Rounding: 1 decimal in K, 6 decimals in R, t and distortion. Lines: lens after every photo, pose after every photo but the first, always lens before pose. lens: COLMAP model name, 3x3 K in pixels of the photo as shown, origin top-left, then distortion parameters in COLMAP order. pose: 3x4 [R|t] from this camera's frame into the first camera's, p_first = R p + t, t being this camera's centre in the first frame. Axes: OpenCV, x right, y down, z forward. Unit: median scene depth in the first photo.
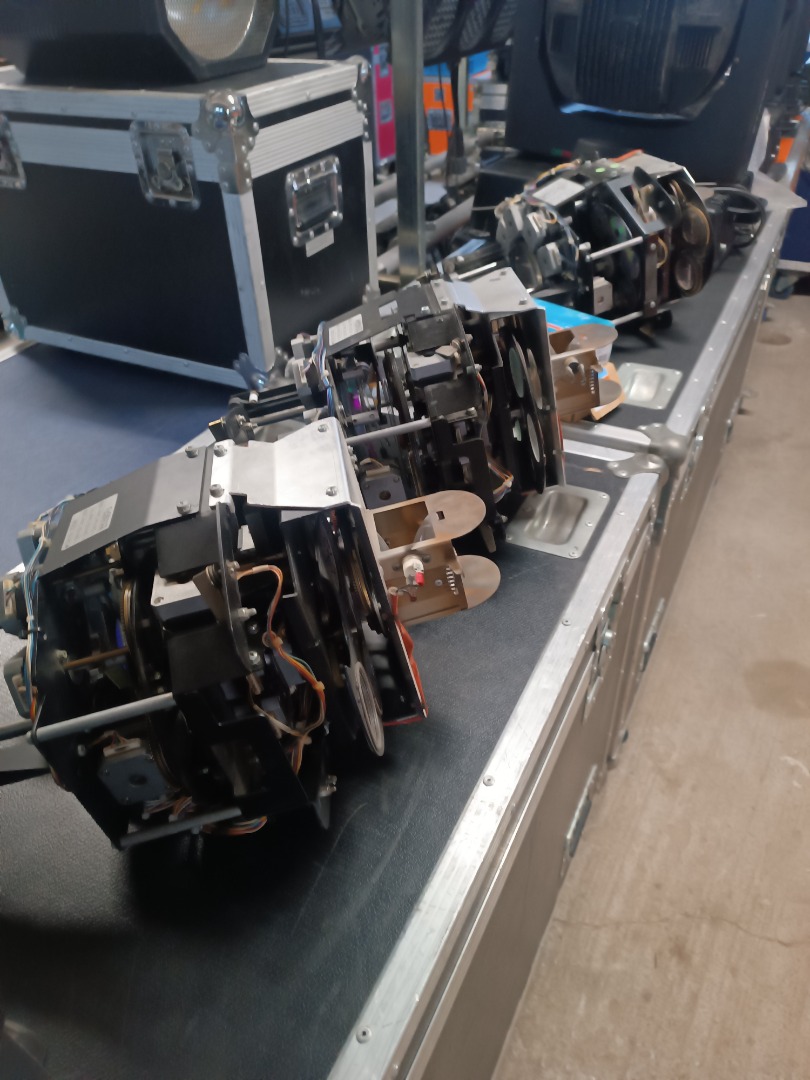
lens RADIAL K [[771.5, 0, 407.3], [0, 771.5, 540.8], [0, 0, 1]] dist [0.016191, -0.014210]
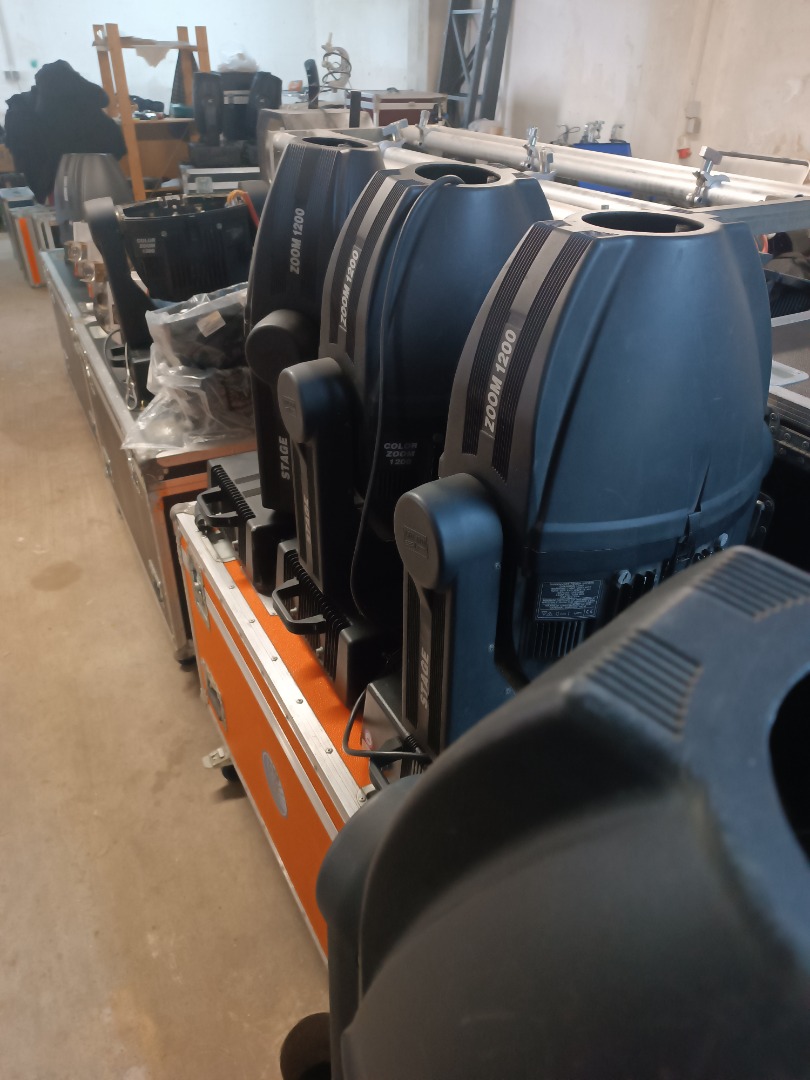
lens RADIAL K [[771.5, 0, 407.3], [0, 771.5, 540.8], [0, 0, 1]] dist [0.016191, -0.014210]
pose [[-0.585294, 0.459070, -0.668346, 1.246060], [-0.490603, 0.455763, 0.742690, -1.616425], [0.645554, 0.762584, -0.041534, 1.649195]]
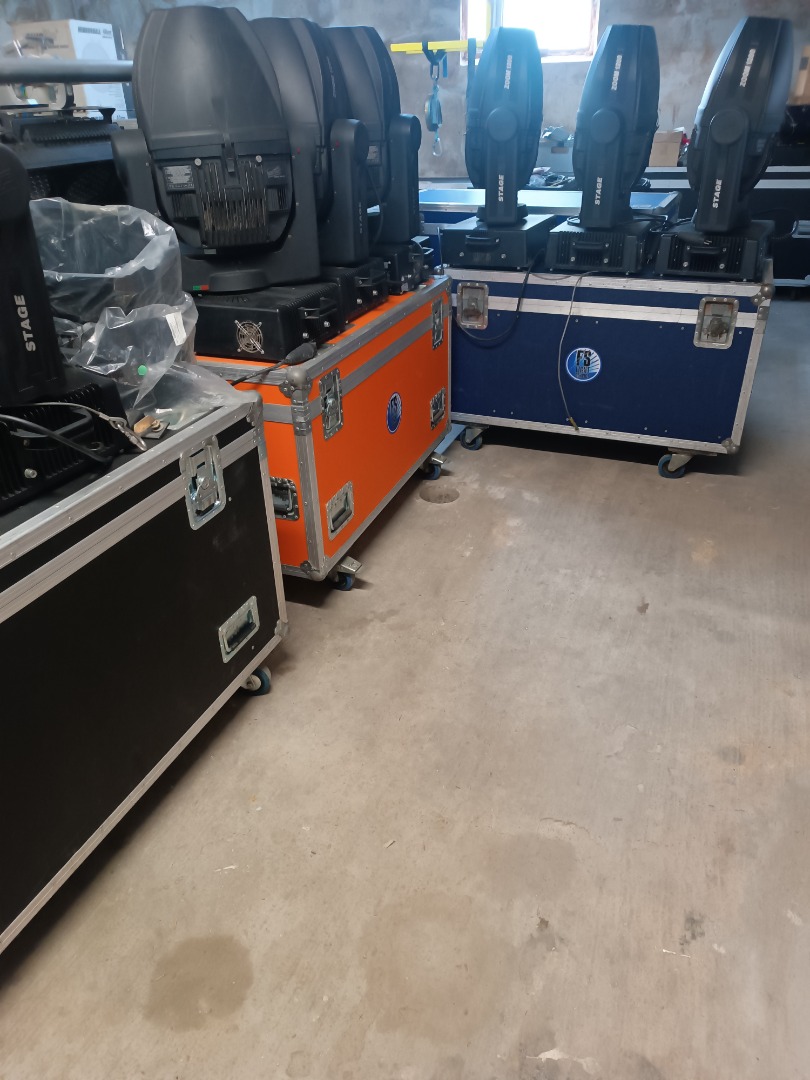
lens RADIAL K [[771.5, 0, 407.3], [0, 771.5, 540.8], [0, 0, 1]] dist [0.016191, -0.014210]
pose [[0.996901, -0.034945, 0.070475, 0.730091], [0.043813, 0.990742, -0.128497, -0.169355], [-0.065332, 0.131186, 0.989203, 0.128823]]
